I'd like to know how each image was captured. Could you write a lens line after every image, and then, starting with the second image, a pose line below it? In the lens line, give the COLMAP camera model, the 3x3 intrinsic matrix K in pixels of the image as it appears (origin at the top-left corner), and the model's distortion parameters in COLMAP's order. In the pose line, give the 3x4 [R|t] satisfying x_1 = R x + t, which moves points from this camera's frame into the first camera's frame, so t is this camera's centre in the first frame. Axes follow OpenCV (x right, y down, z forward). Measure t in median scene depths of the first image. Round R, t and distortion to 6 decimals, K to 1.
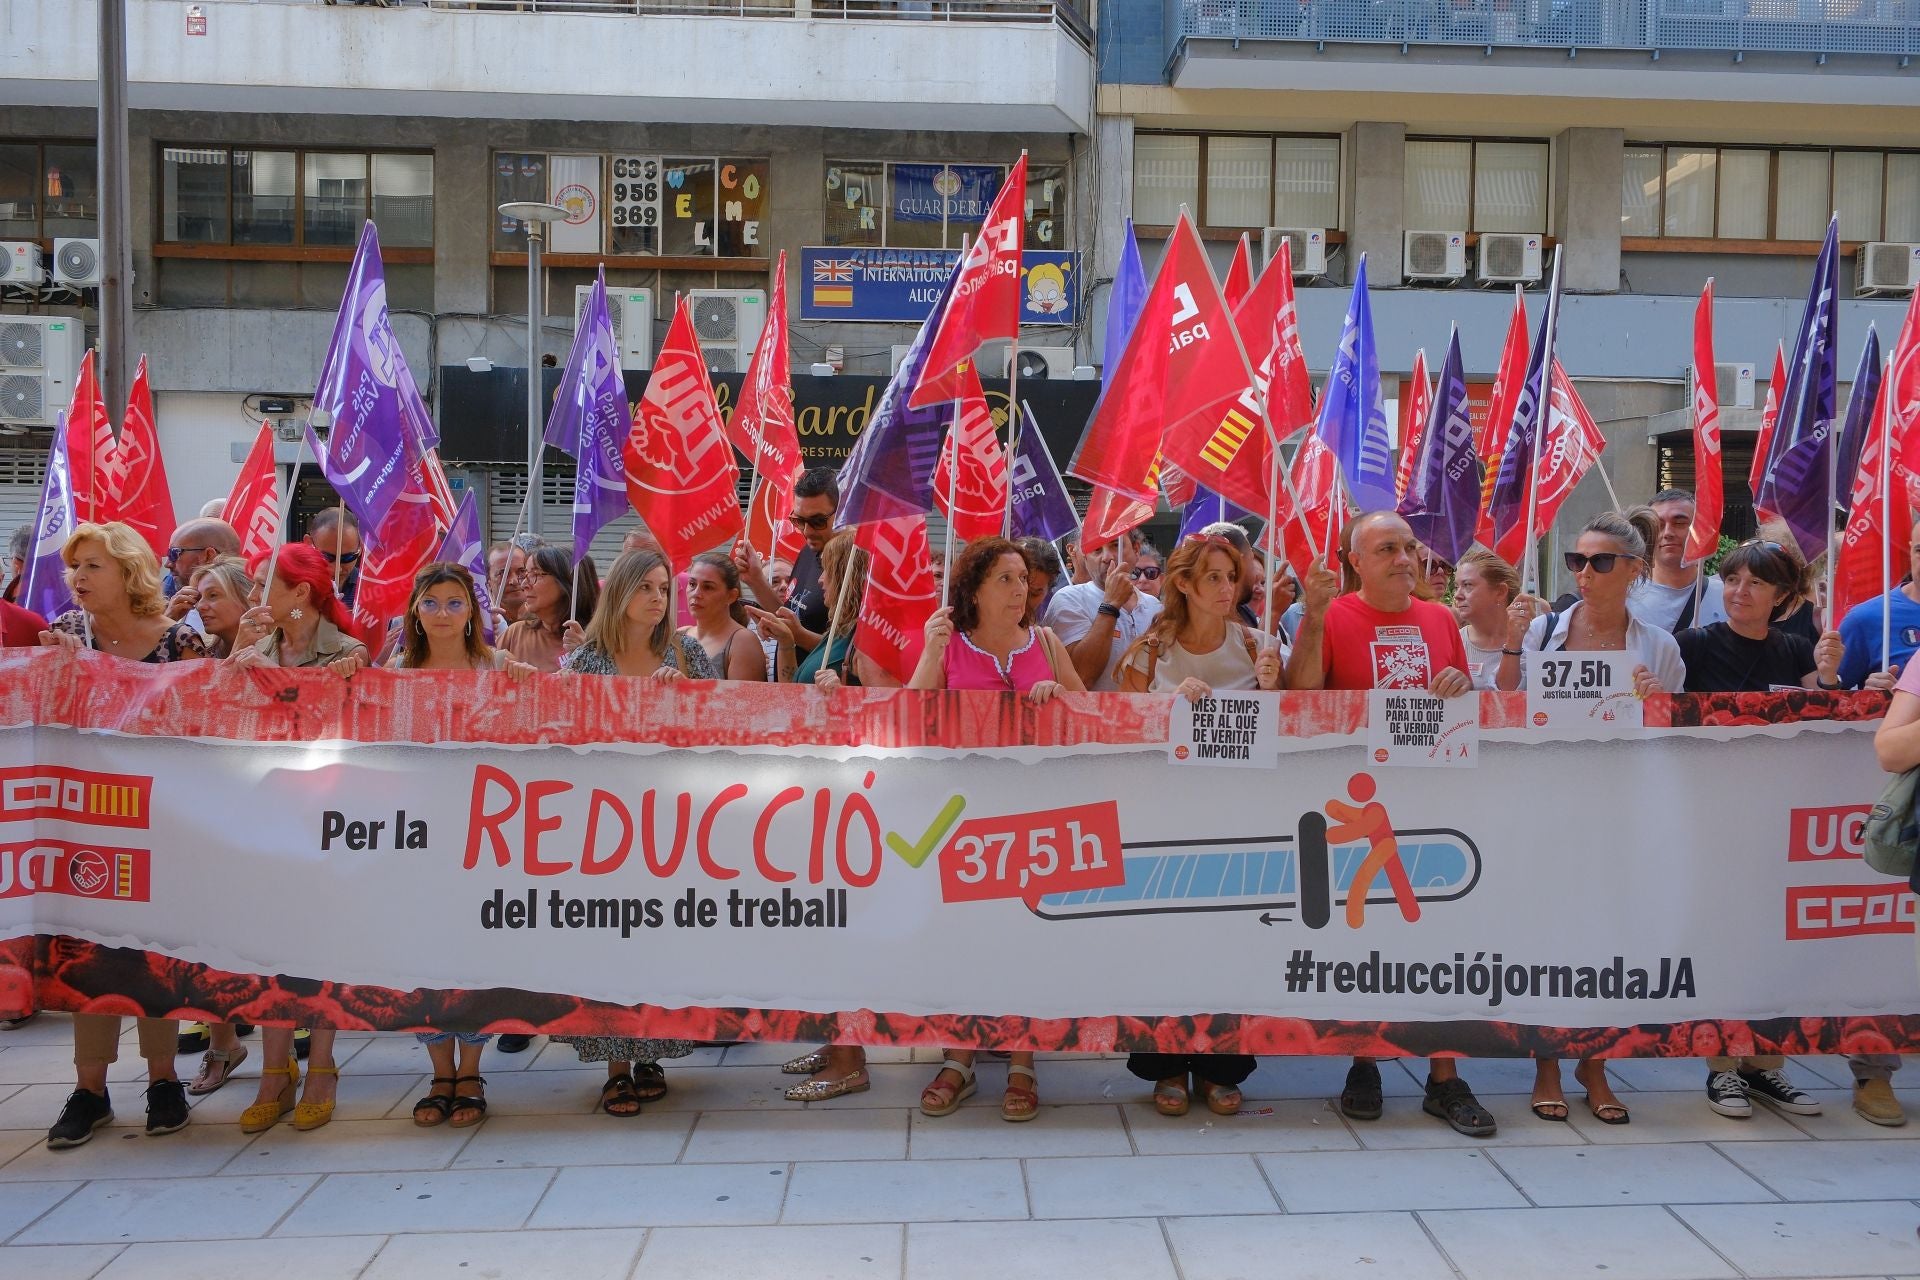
lens RADIAL K [[1634.2, 0, 994.2], [0, 1634.2, 631.2], [0, 0, 1]] dist [0.006363, 0.007073]
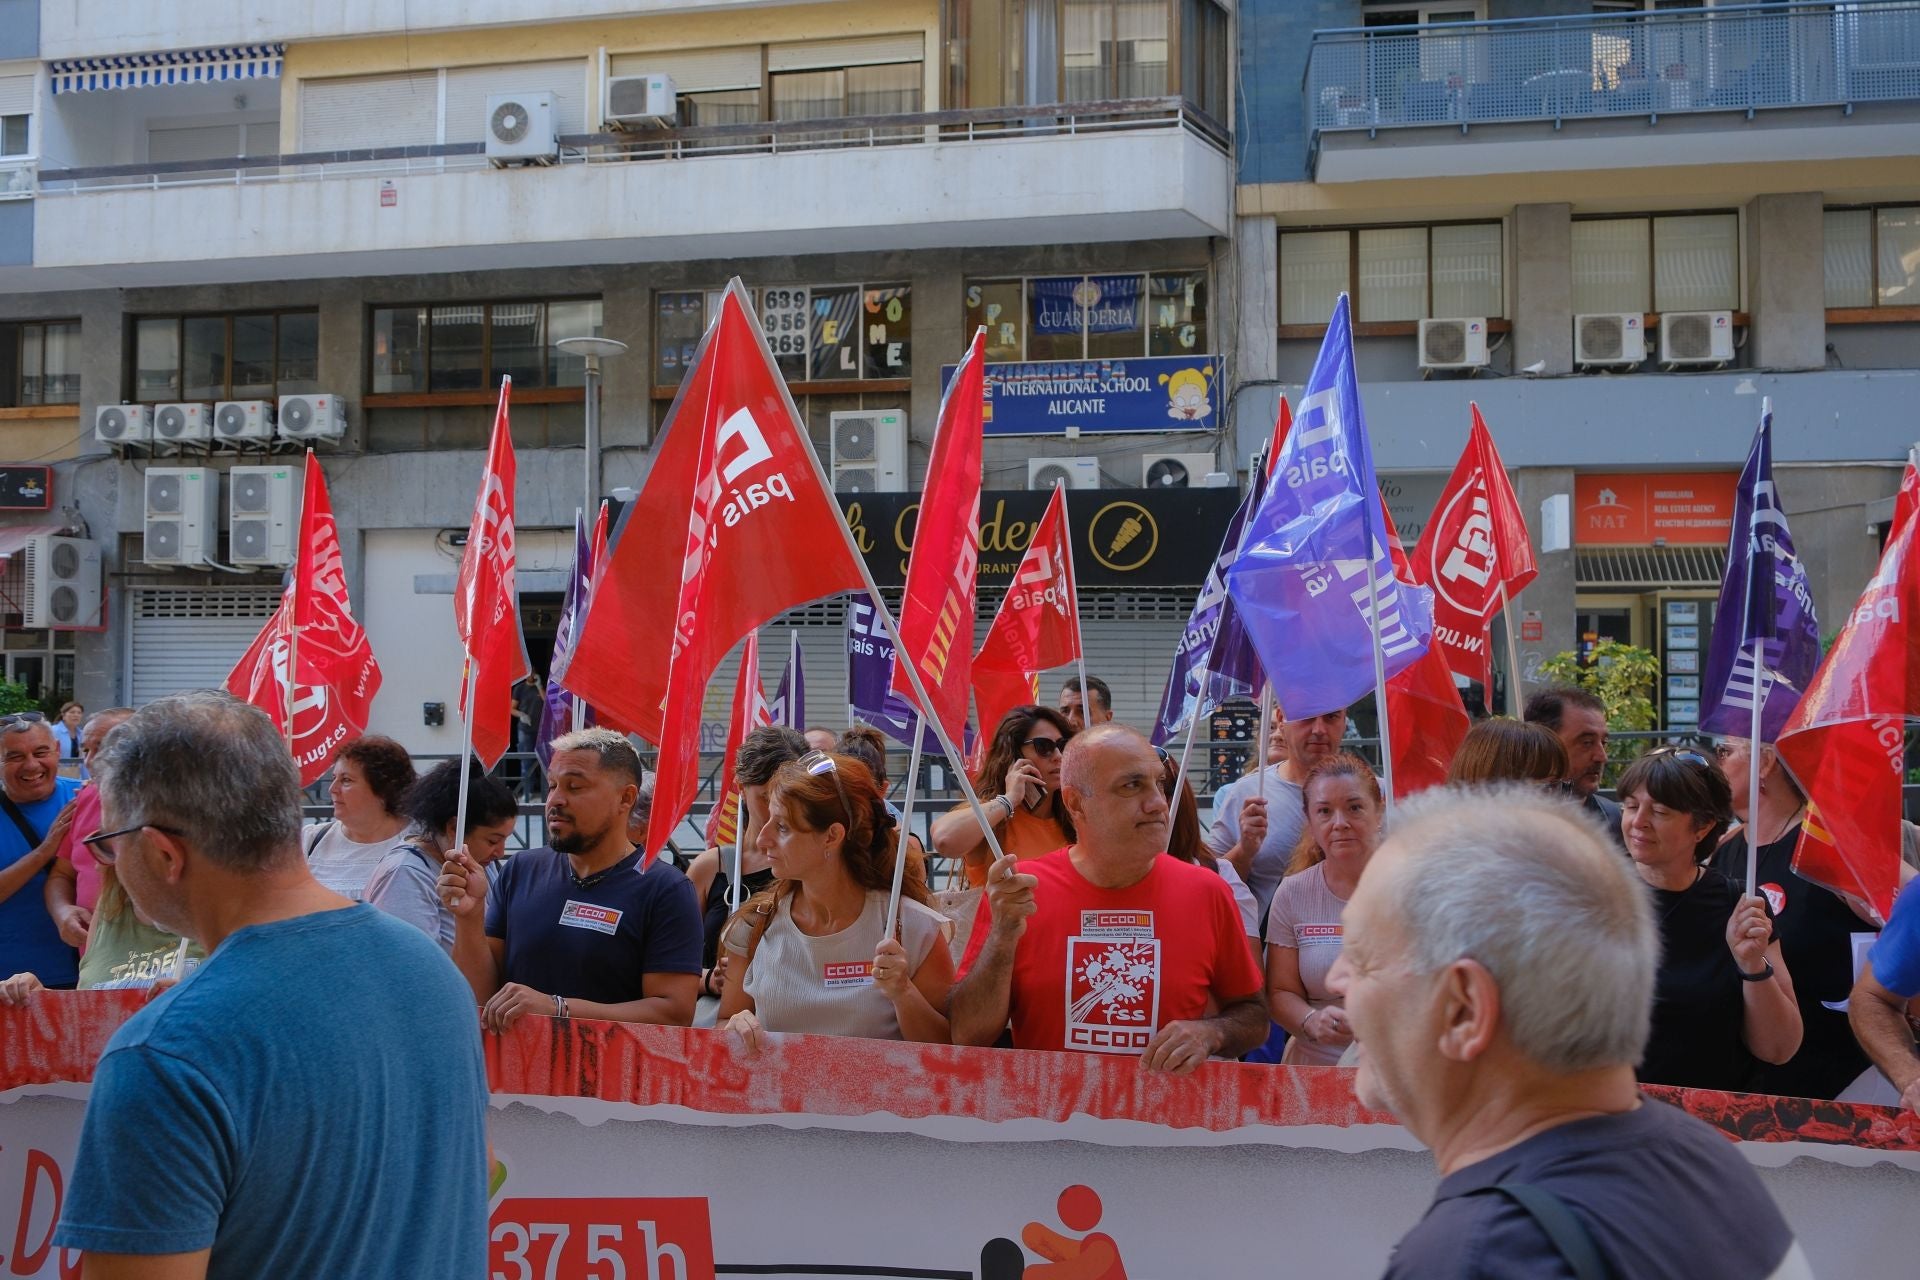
lens RADIAL K [[1492.9, 0, 960.0], [0, 1492.9, 640.0], [0, 0, 1]] dist [-0.033117, 0.038042]
pose [[0.979988, -0.017096, -0.198321, 0.287277], [0.007934, 0.998868, -0.046898, -0.087626], [0.198899, 0.044386, 0.979014, 0.421810]]
